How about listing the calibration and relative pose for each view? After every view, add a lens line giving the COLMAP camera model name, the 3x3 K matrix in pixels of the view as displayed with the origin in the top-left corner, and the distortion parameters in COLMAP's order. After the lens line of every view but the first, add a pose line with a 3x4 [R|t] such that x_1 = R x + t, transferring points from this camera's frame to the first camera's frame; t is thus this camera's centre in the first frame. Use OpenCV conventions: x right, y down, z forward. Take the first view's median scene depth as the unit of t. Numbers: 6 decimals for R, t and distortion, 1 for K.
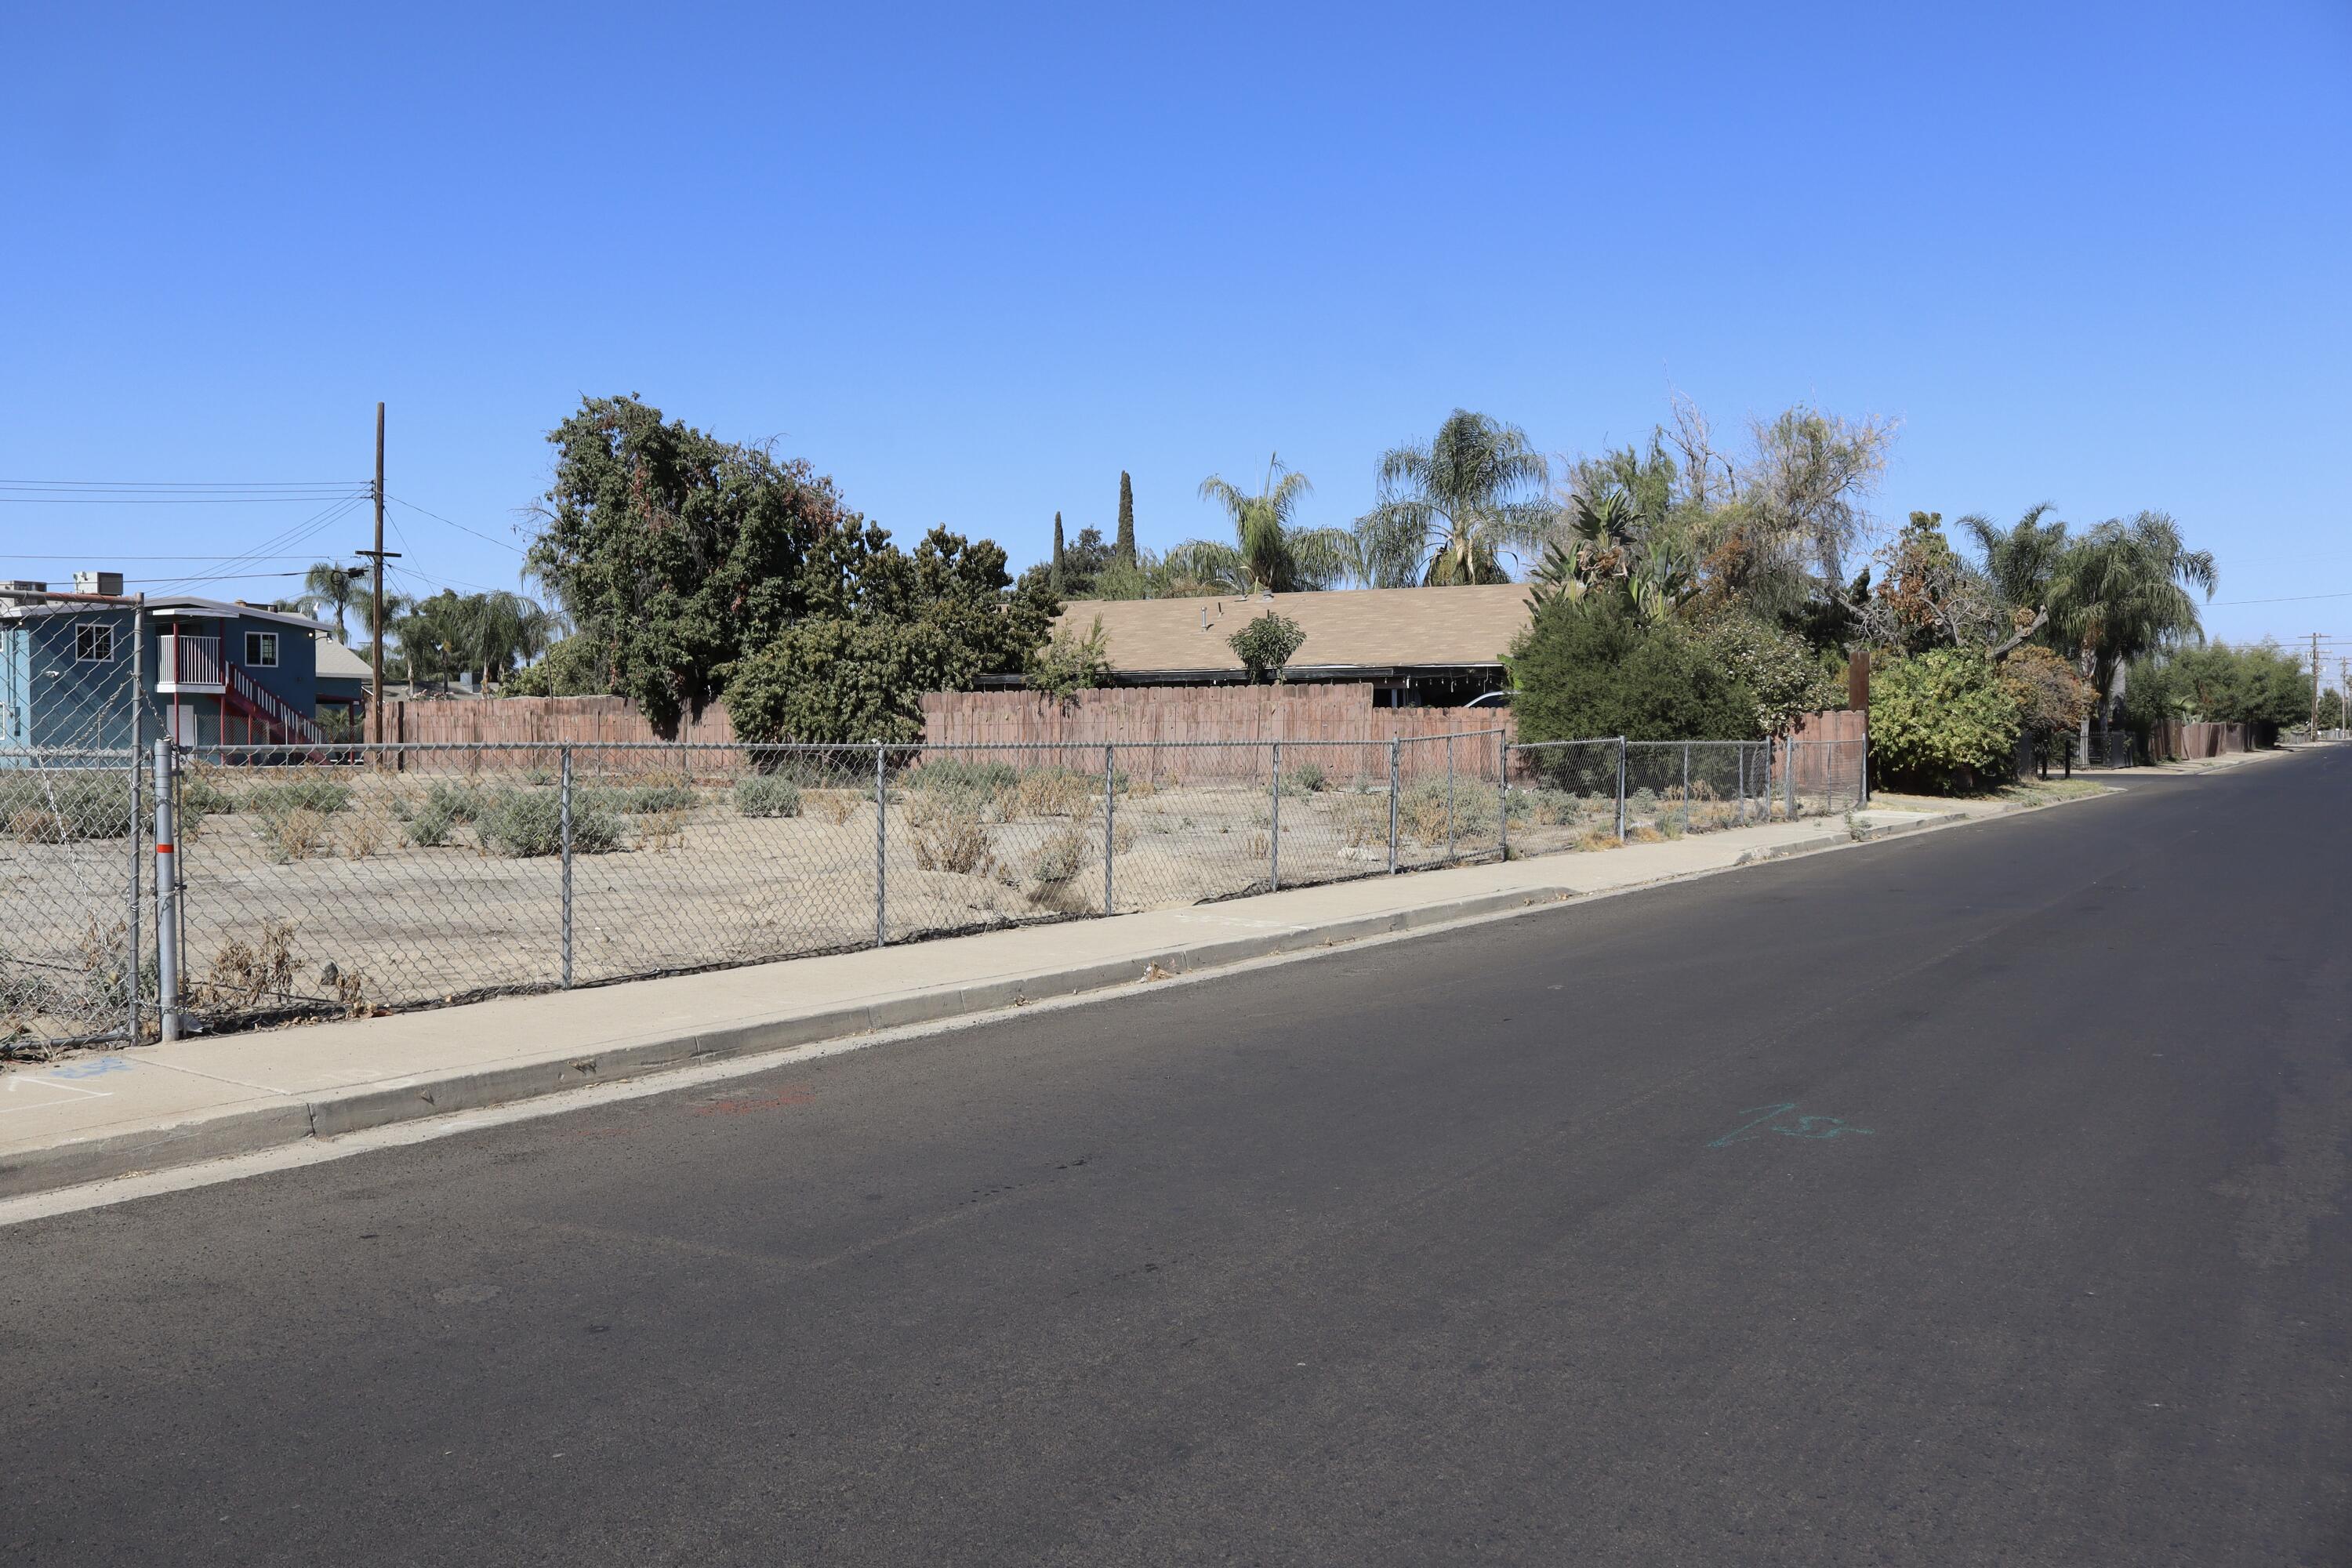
lens RADIAL K [[1974.0, 0, 1210.0], [0, 1974.0, 785.0], [0, 0, 1]] dist [-0.006914, -0.002696]
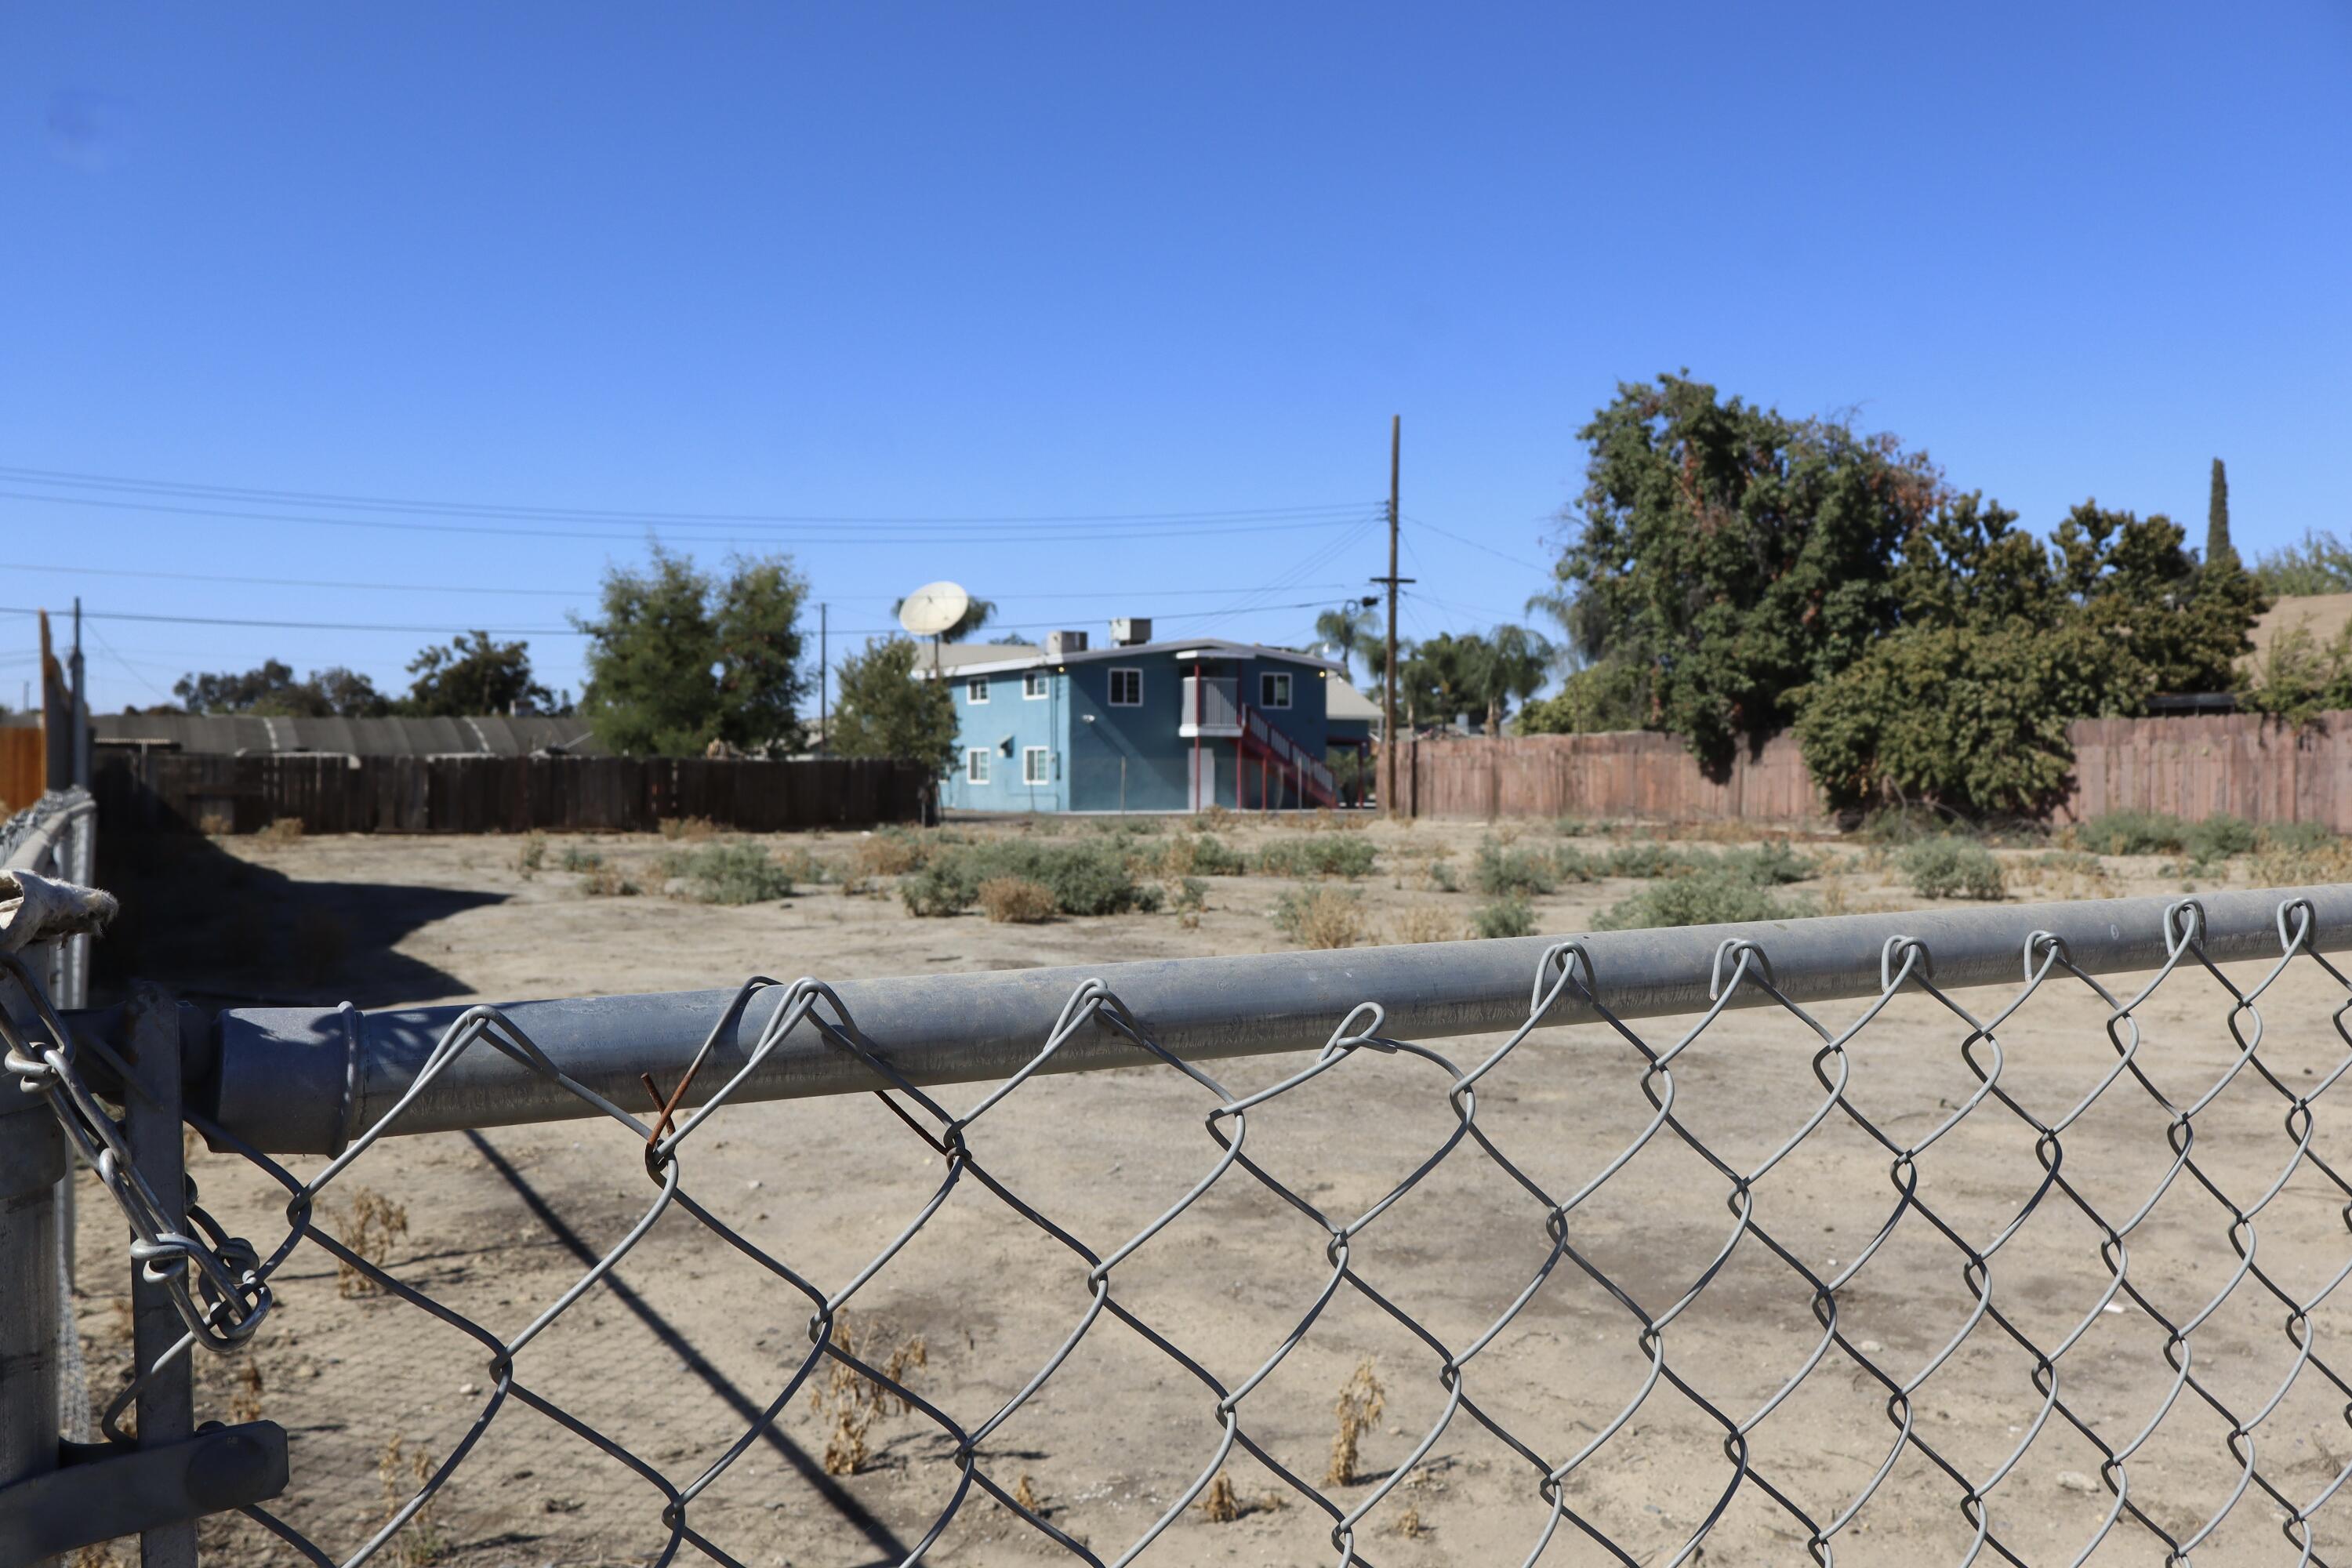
lens RADIAL K [[1974.0, 0, 1162.8], [0, 1974.0, 782.2], [0, 0, 1]] dist [-0.006914, -0.002696]
pose [[0.875196, -0.001576, -0.483766, -0.080232], [-0.009484, 0.999747, -0.020414, -0.004277], [0.483675, 0.022454, 0.874959, 0.165386]]
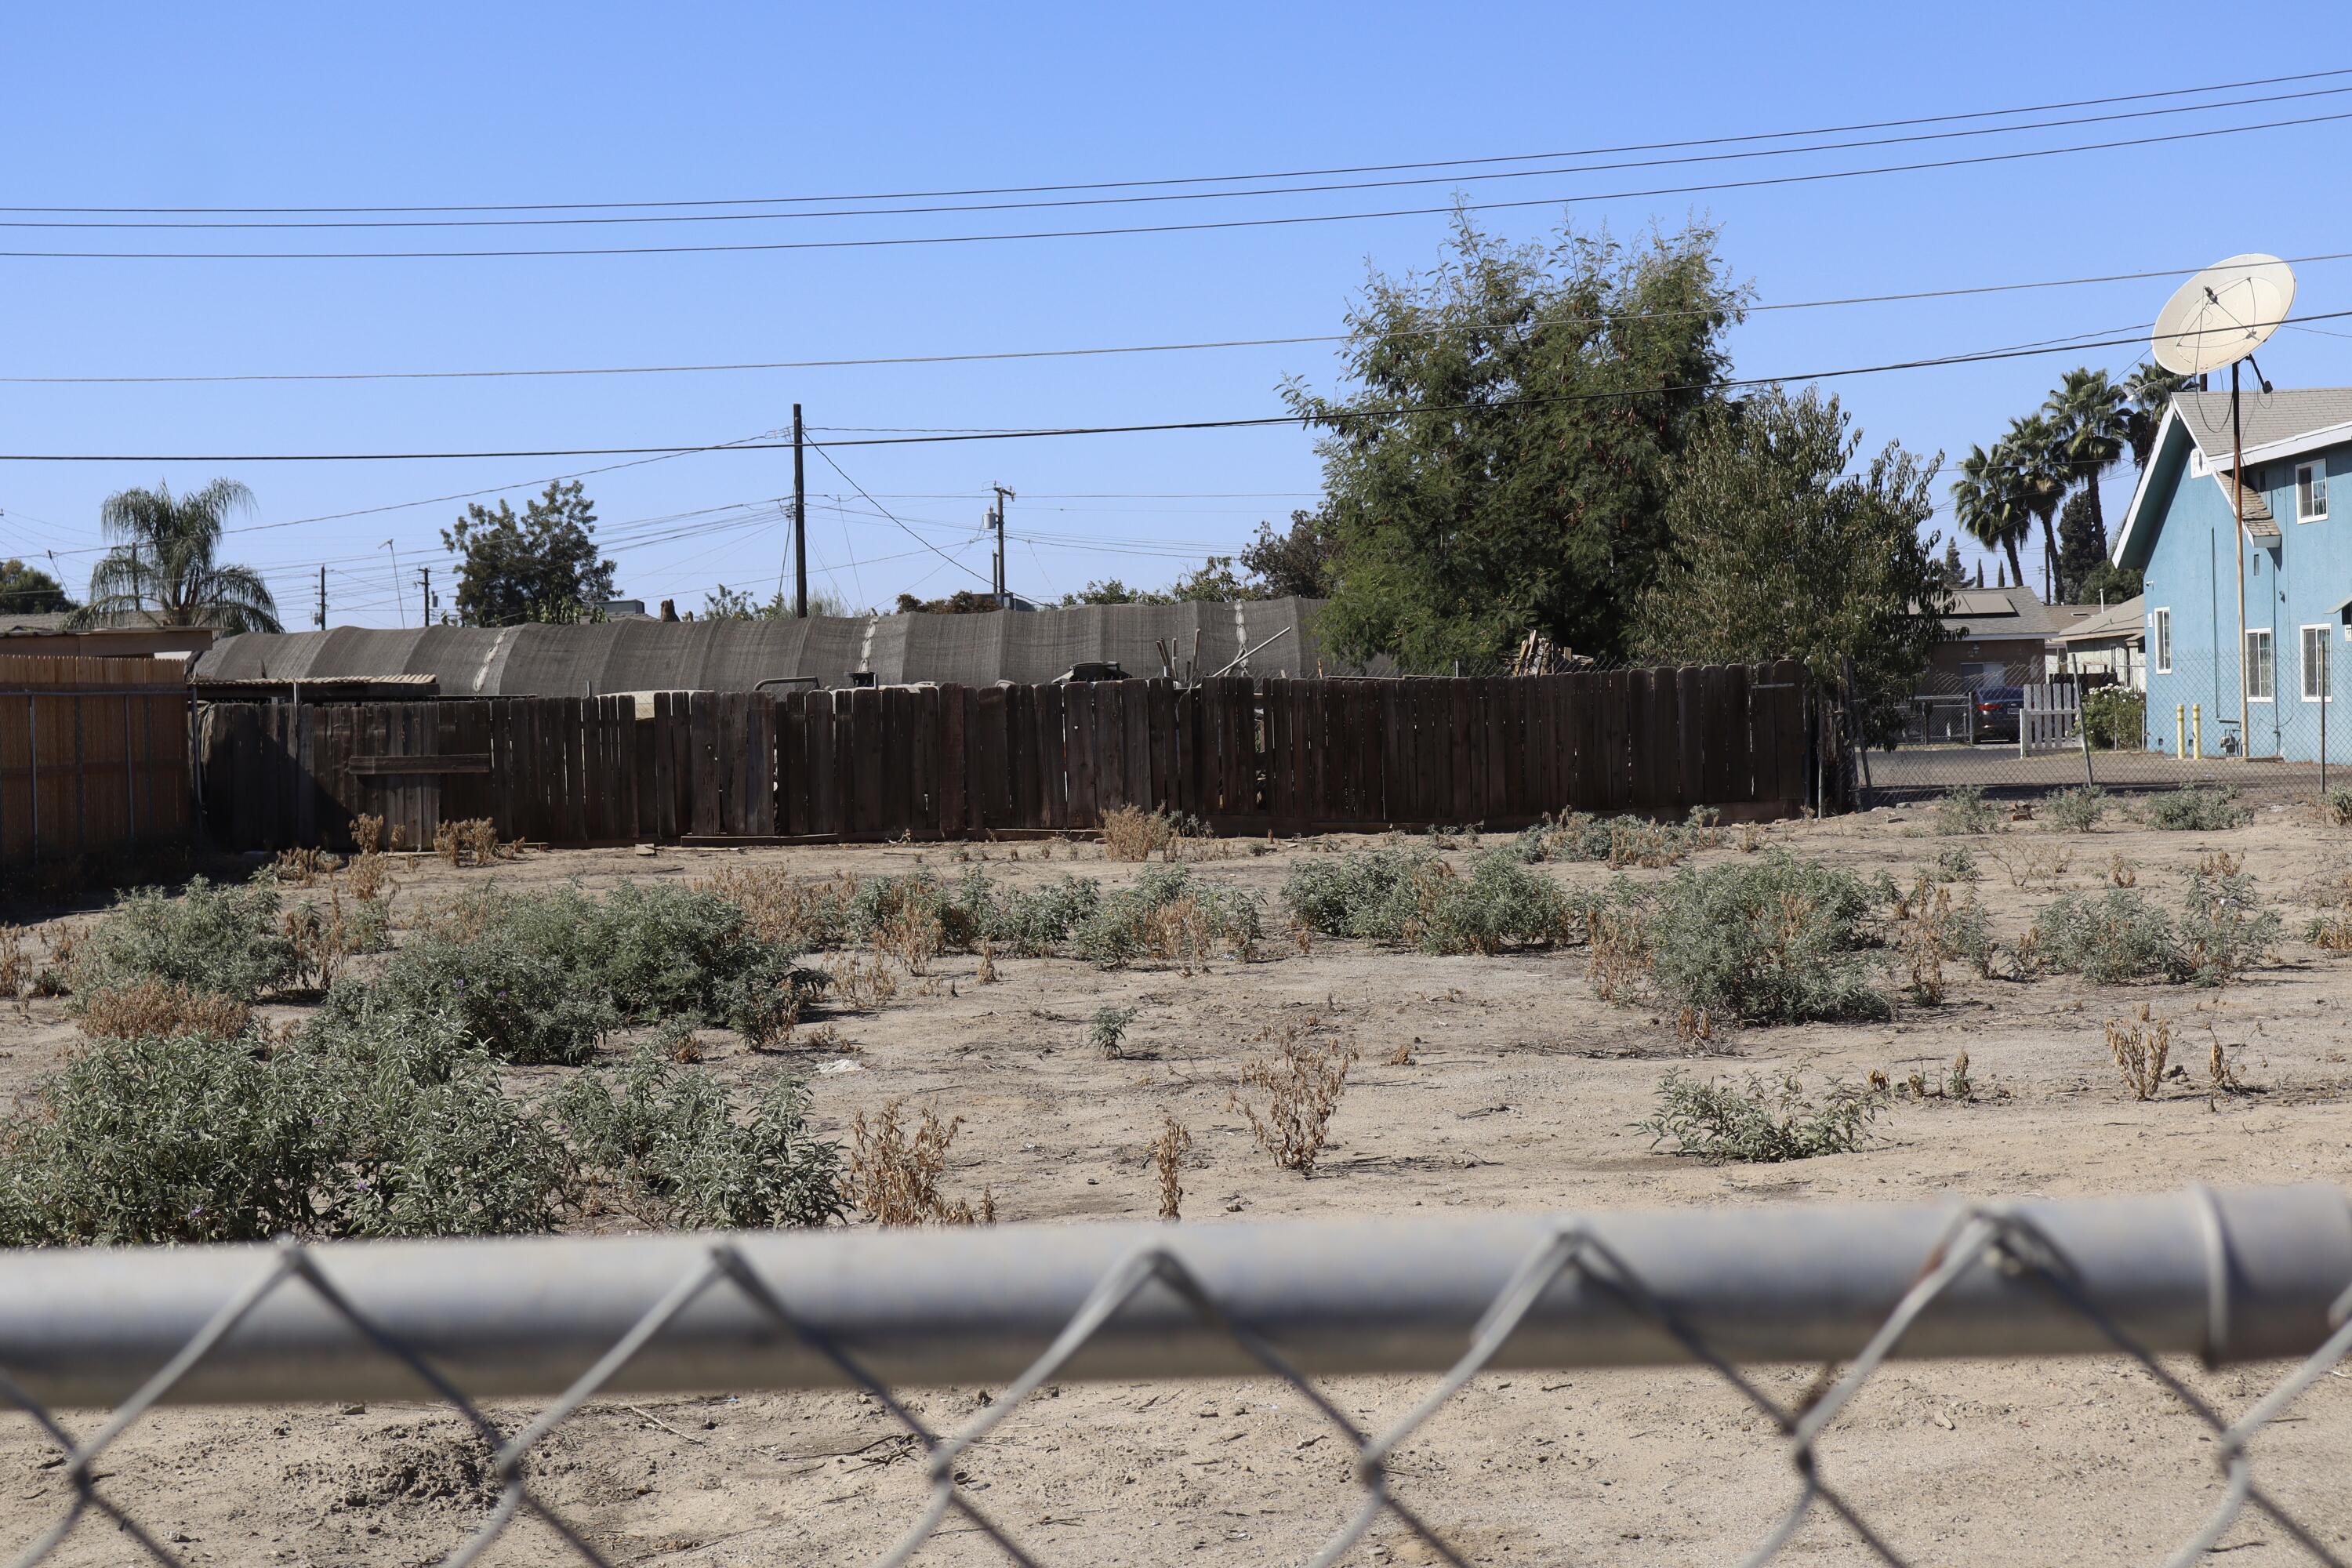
lens RADIAL K [[4070.3, 0, 1176.0], [0, 4070.3, 784.2], [0, 0, 1]] dist [-0.013864, 0.000000]
pose [[0.506541, -0.002597, -0.862212, 0.046732], [0.007868, 0.999968, 0.001610, -0.009629], [0.862180, -0.007599, 0.506545, 0.369106]]
